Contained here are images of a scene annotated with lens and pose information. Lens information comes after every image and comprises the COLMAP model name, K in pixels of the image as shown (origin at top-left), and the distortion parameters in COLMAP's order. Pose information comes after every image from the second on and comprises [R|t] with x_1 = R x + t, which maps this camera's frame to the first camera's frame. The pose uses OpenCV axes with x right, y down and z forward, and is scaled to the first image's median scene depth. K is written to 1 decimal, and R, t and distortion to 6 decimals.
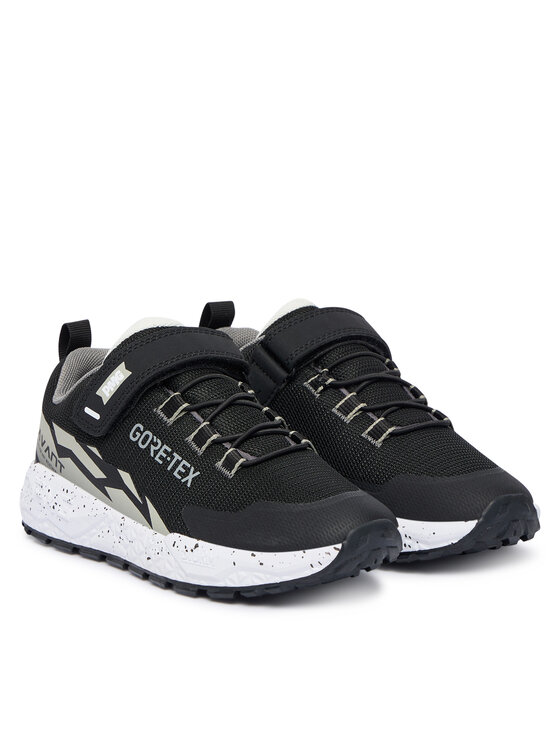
lens RADIAL K [[2193.9, 0, 277.9], [0, 2193.9, 375.2], [0, 0, 1]] dist [1.515806, 0.000000]
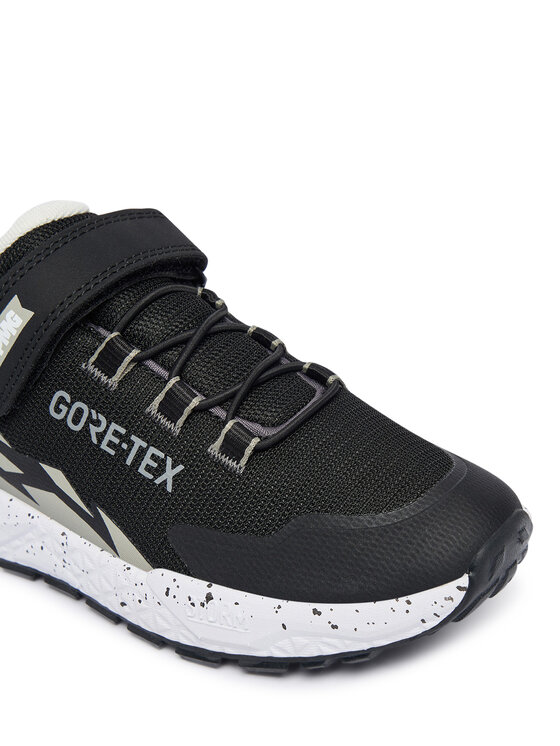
lens RADIAL K [[1050.5, 0, 279.7], [0, 1050.5, 372.8], [0, 0, 1]] dist [0.081317, 0.000000]
pose [[0.963030, -0.180031, 0.200405, -0.063028], [0.123093, 0.955776, 0.267095, -0.054869], [-0.239628, -0.232552, 0.942602, 0.716382]]
